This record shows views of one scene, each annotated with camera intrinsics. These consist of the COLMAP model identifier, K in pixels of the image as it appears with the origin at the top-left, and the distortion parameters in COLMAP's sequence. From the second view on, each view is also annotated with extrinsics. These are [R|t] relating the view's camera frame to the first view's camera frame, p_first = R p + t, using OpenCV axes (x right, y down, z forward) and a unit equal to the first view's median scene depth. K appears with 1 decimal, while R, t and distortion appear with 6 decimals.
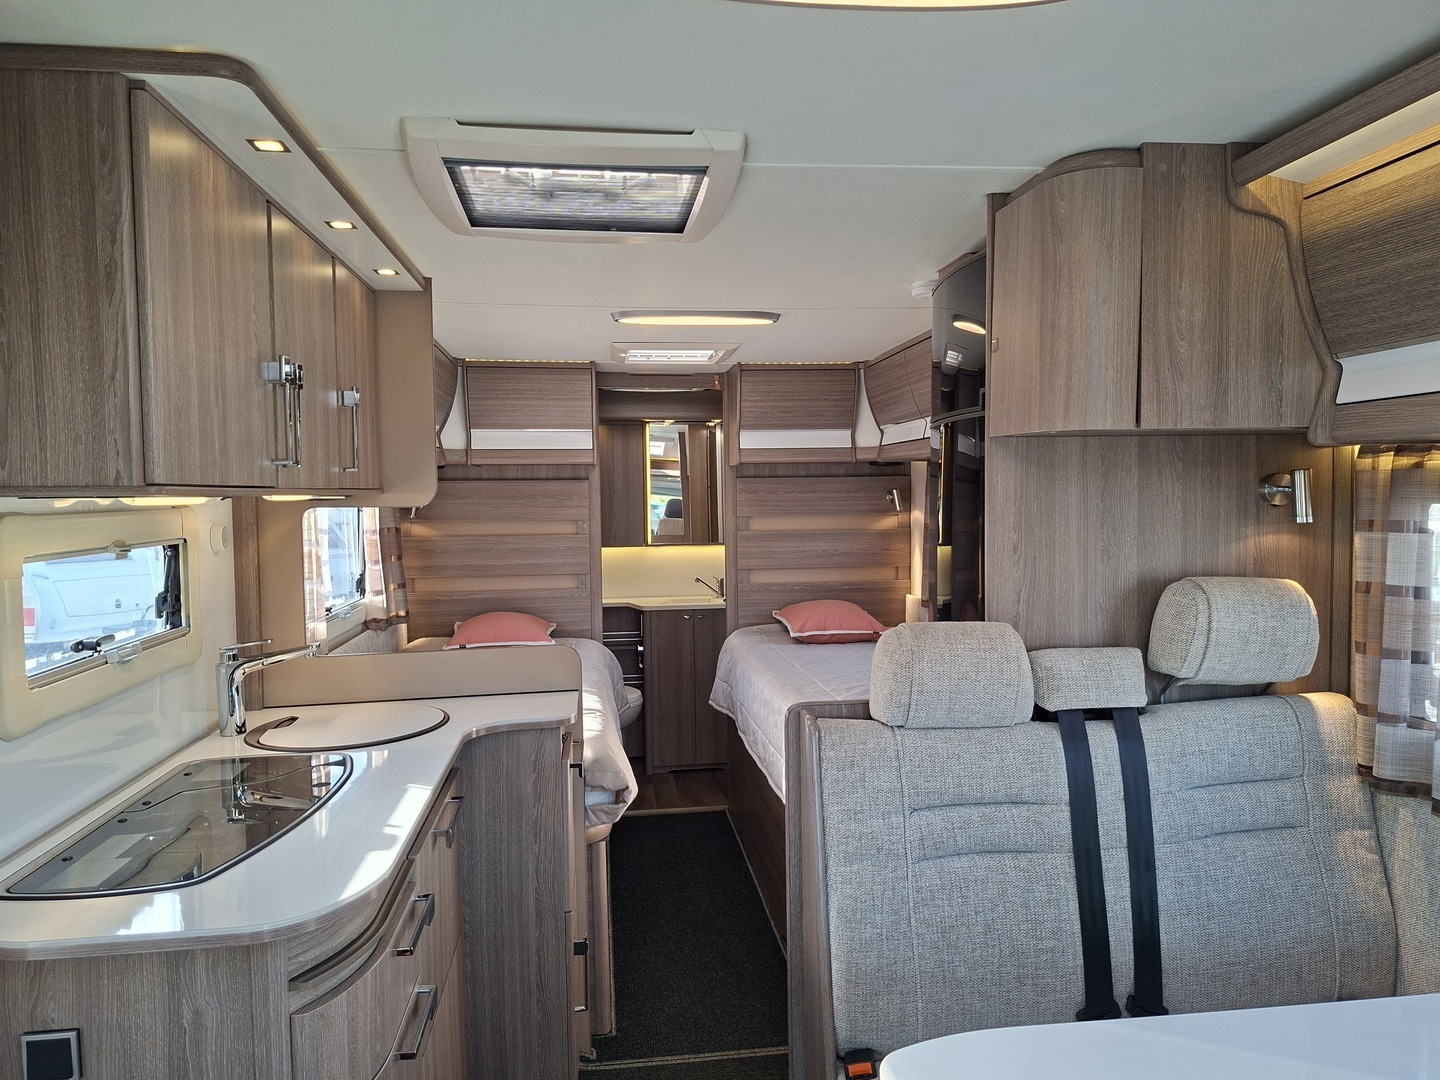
lens RADIAL K [[1013.0, 0, 728.5], [0, 1013.0, 540.9], [0, 0, 1]] dist [0.057432, -0.055184]
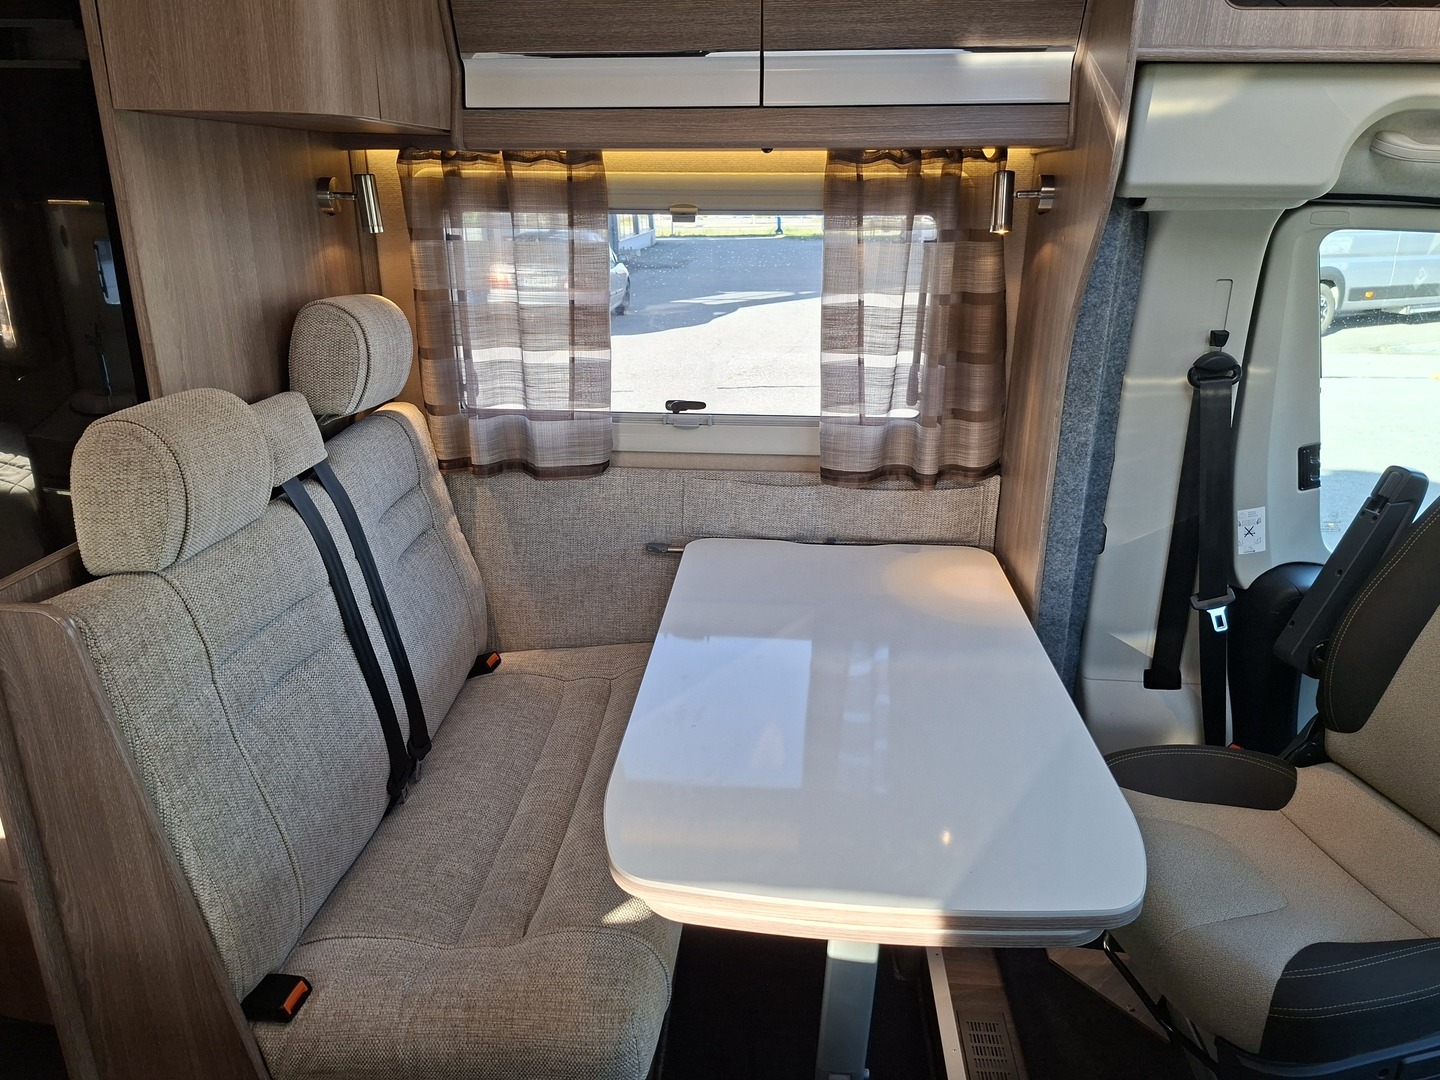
lens RADIAL K [[1013.0, 0, 721.5], [0, 1013.0, 541.0], [0, 0, 1]] dist [0.057432, -0.055184]
pose [[0.180463, -0.313380, 0.932323, -0.385288], [0.043230, 0.949497, 0.310785, -0.028151], [-0.982631, -0.015781, 0.184897, 0.505393]]
